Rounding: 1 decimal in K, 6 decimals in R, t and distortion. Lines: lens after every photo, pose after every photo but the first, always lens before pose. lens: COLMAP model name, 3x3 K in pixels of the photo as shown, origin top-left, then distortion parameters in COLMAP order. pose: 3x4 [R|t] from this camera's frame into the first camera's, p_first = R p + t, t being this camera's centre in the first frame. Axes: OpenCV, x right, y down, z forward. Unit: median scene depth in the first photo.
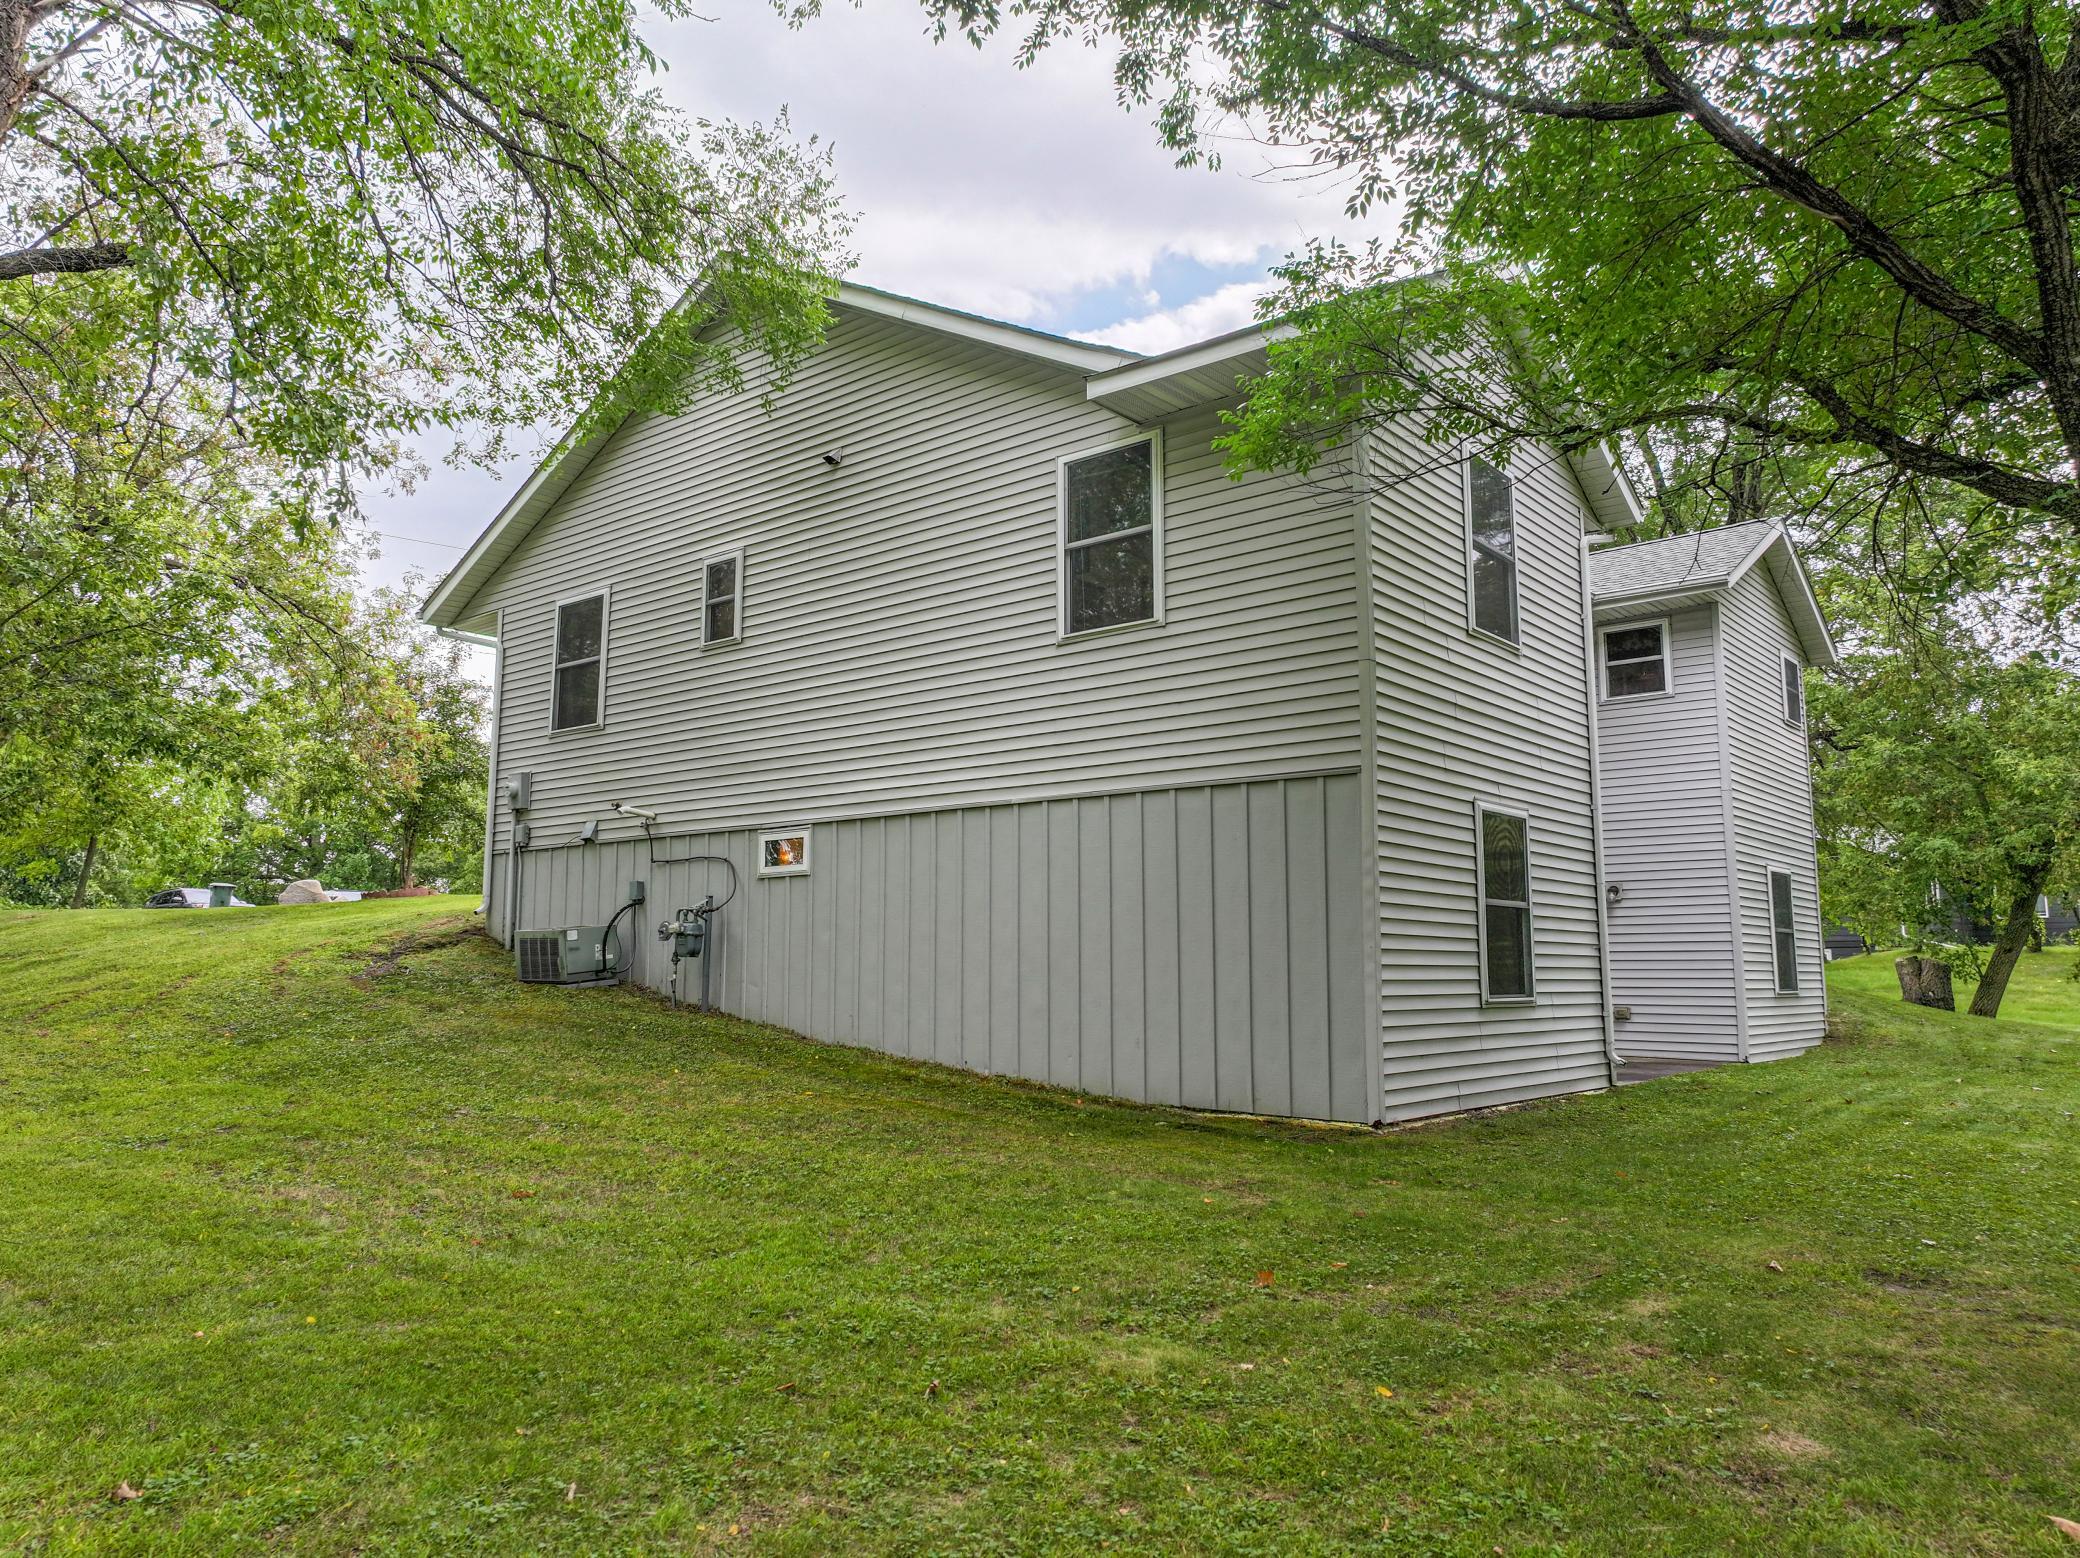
lens RADIAL K [[1464.6, 0, 1047.9], [0, 1464.6, 776.7], [0, 0, 1]] dist [0.001658, 0.016206]
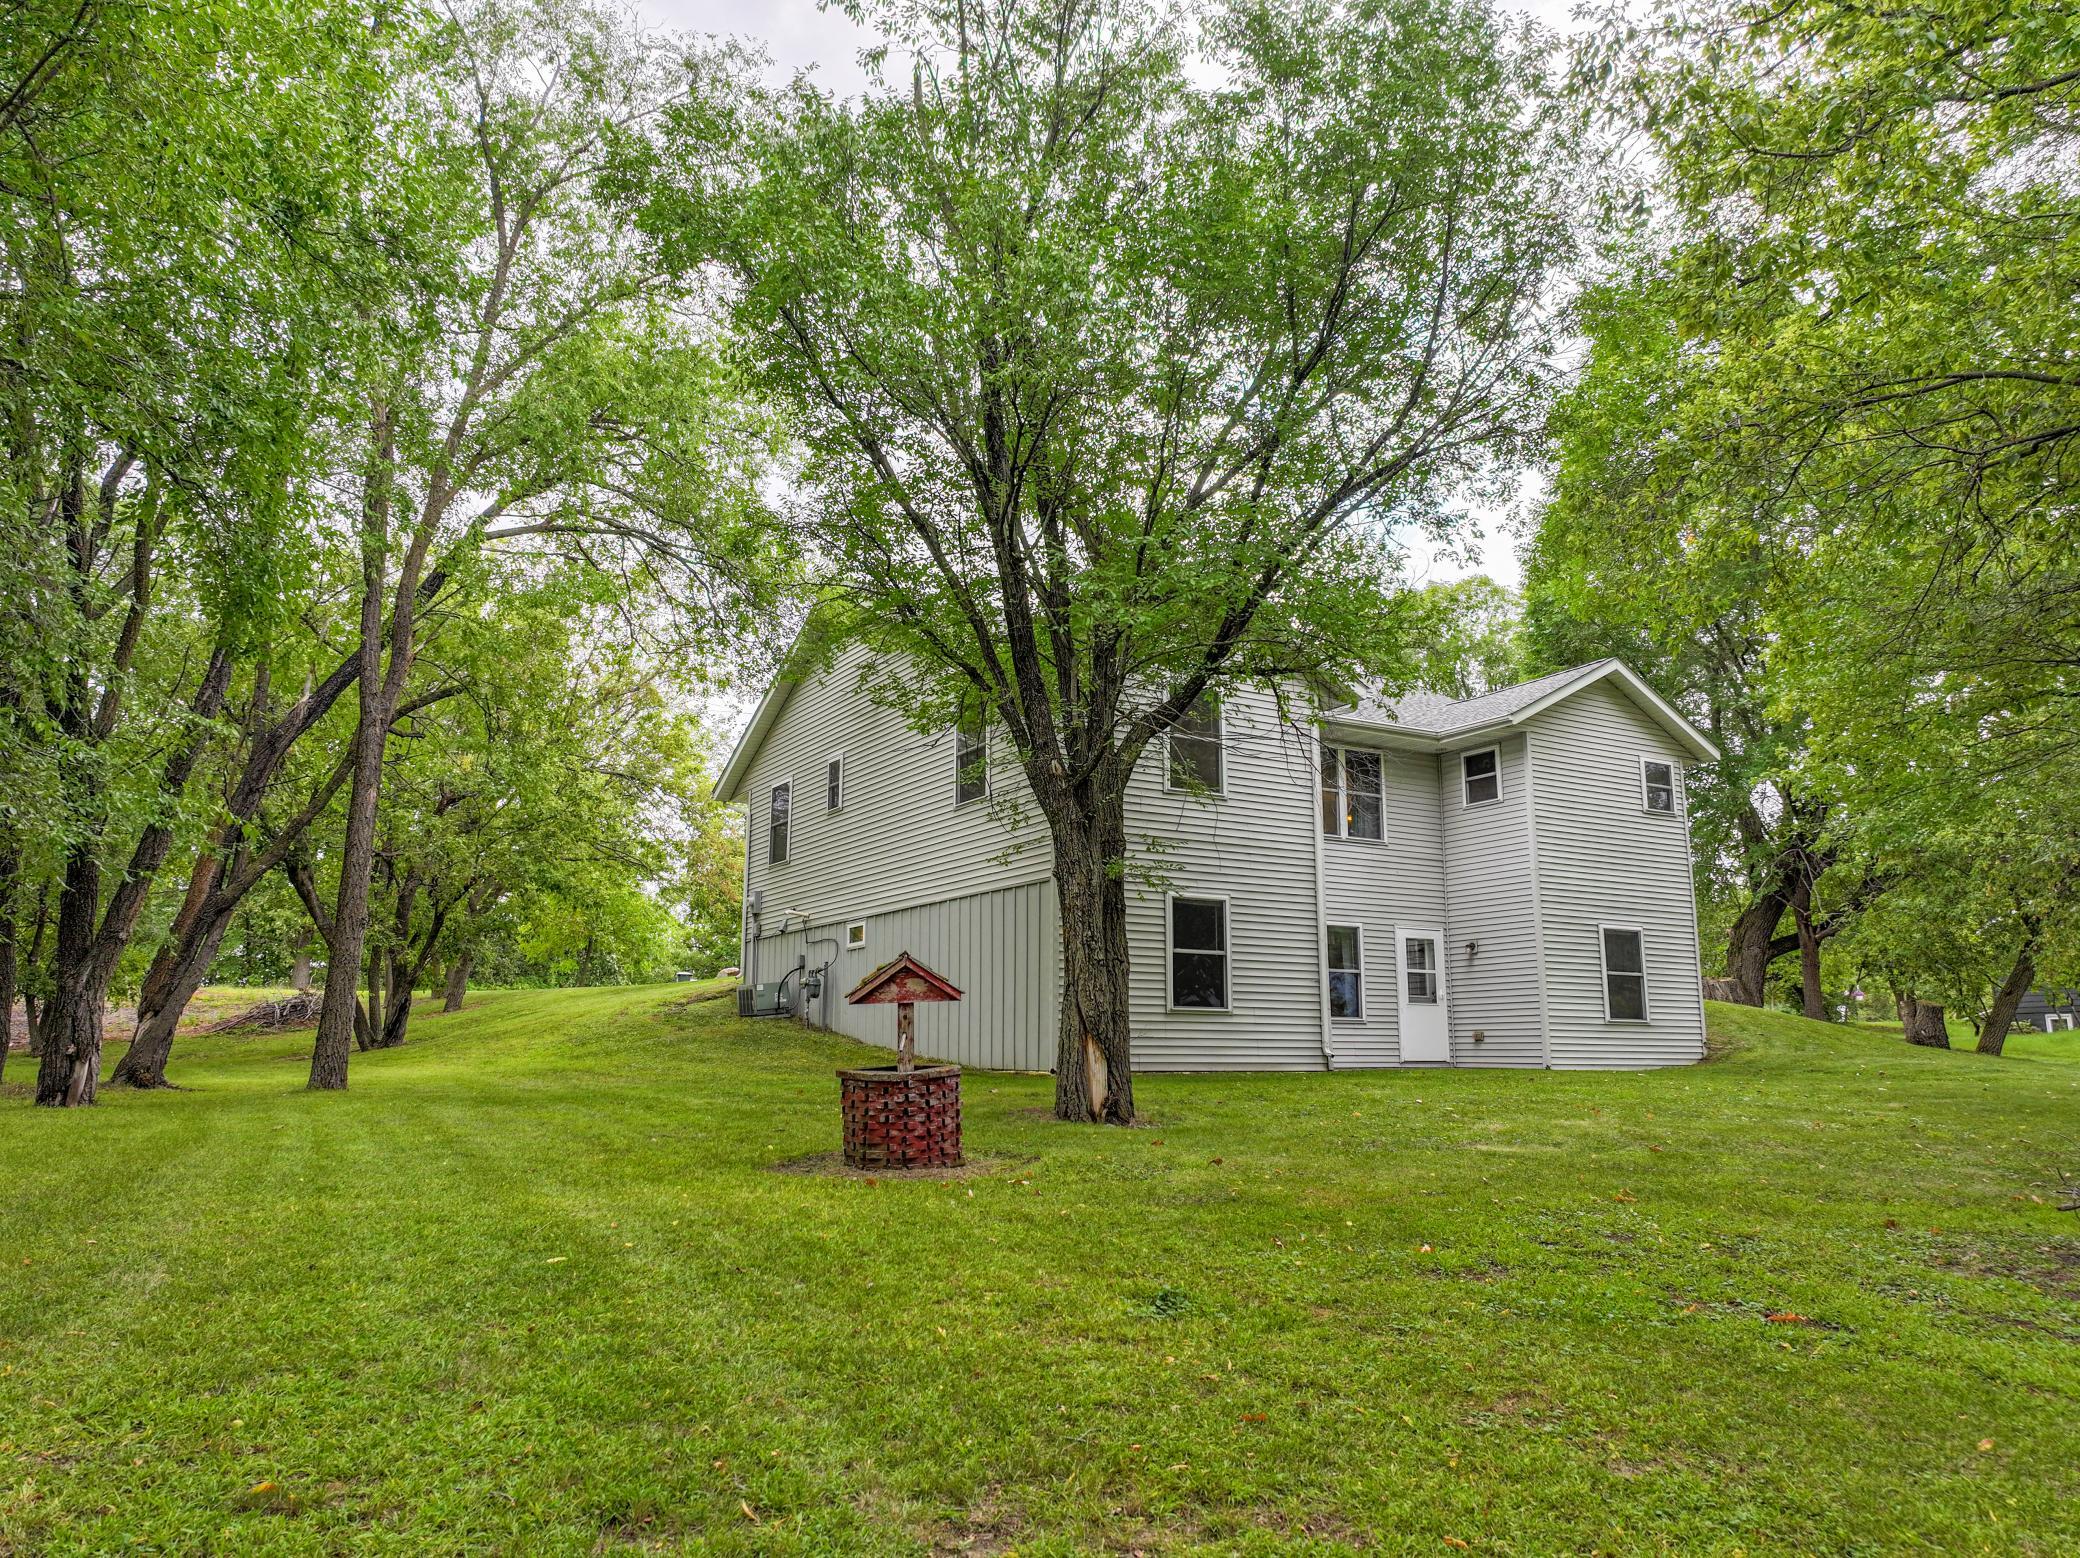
lens RADIAL K [[1464.6, 0, 1037.7], [0, 1464.6, 777.0], [0, 0, 1]] dist [0.001658, 0.016206]
pose [[0.941516, -0.064351, -0.330768, 0.531218], [0.043861, 0.996648, -0.069051, -0.003453], [0.334103, 0.050505, 0.941183, -0.482078]]
